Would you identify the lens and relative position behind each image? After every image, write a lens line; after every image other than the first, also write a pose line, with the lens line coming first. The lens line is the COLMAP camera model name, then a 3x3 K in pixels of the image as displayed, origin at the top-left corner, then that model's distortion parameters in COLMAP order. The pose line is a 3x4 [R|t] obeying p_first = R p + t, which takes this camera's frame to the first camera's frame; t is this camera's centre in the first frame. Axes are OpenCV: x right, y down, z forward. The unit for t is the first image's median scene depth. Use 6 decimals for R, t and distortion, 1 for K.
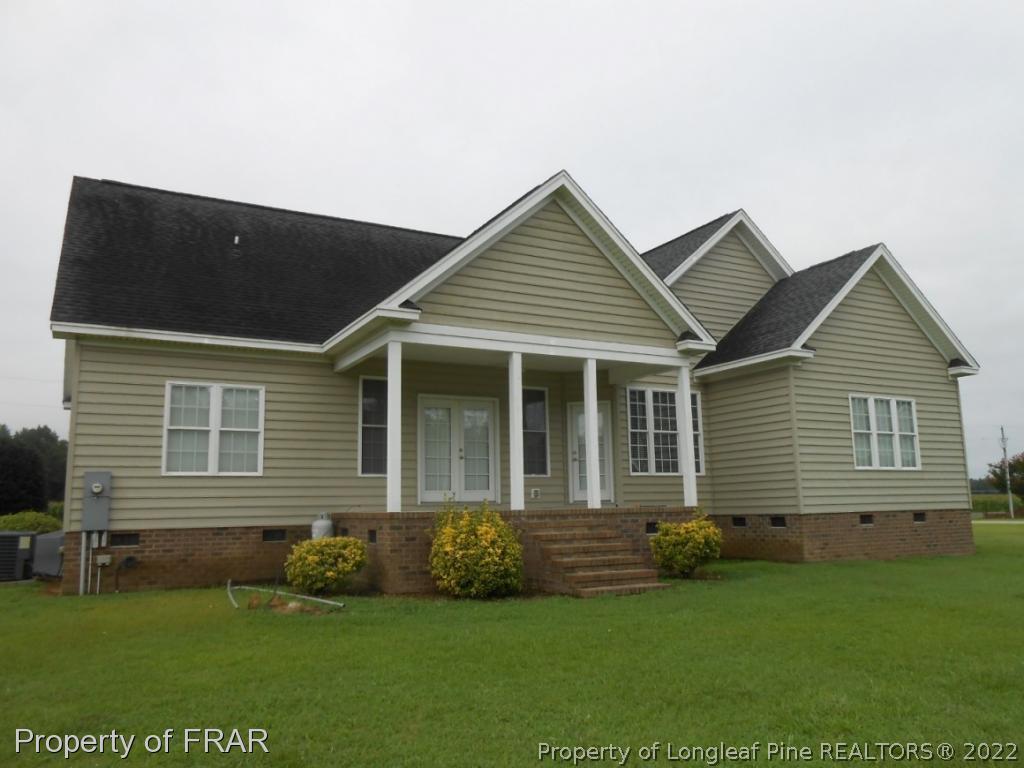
lens RADIAL K [[800.0, 0, 511.2], [0, 800.0, 382.1], [0, 0, 1]] dist [-0.046739, 0.064387]
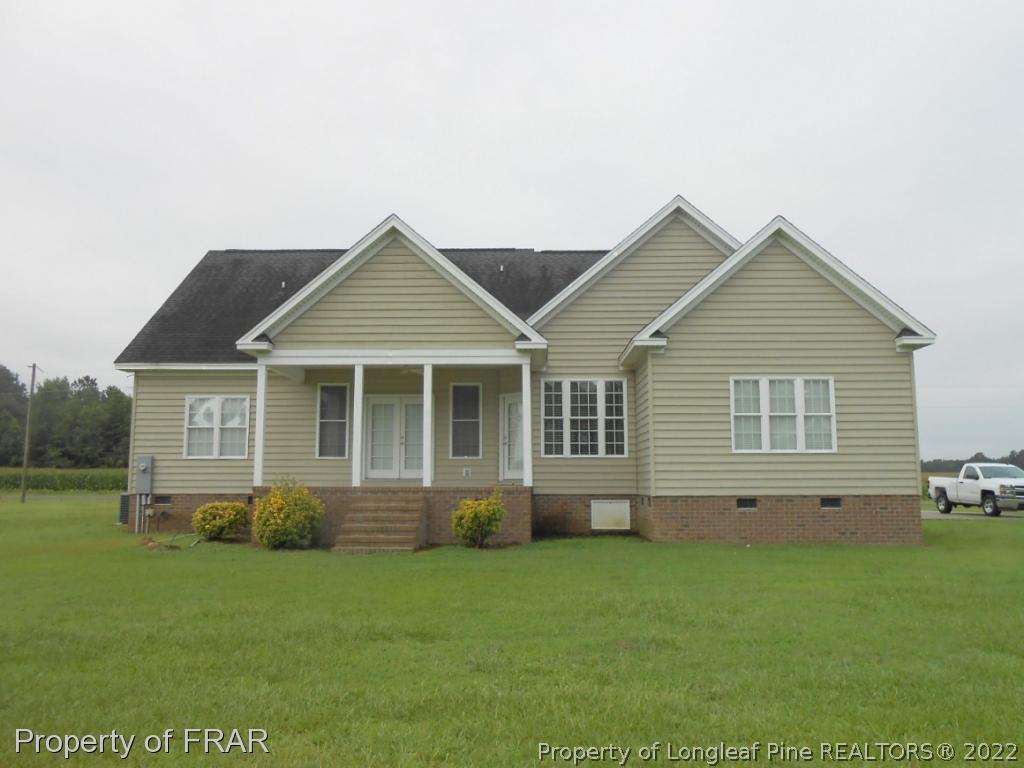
lens RADIAL K [[800.0, 0, 518.9], [0, 800.0, 379.5], [0, 0, 1]] dist [-0.046739, 0.064387]
pose [[0.867313, -0.045136, -0.495713, 0.726033], [0.062638, 0.997860, 0.018734, -0.017623], [0.493807, -0.047299, 0.868284, 0.007206]]
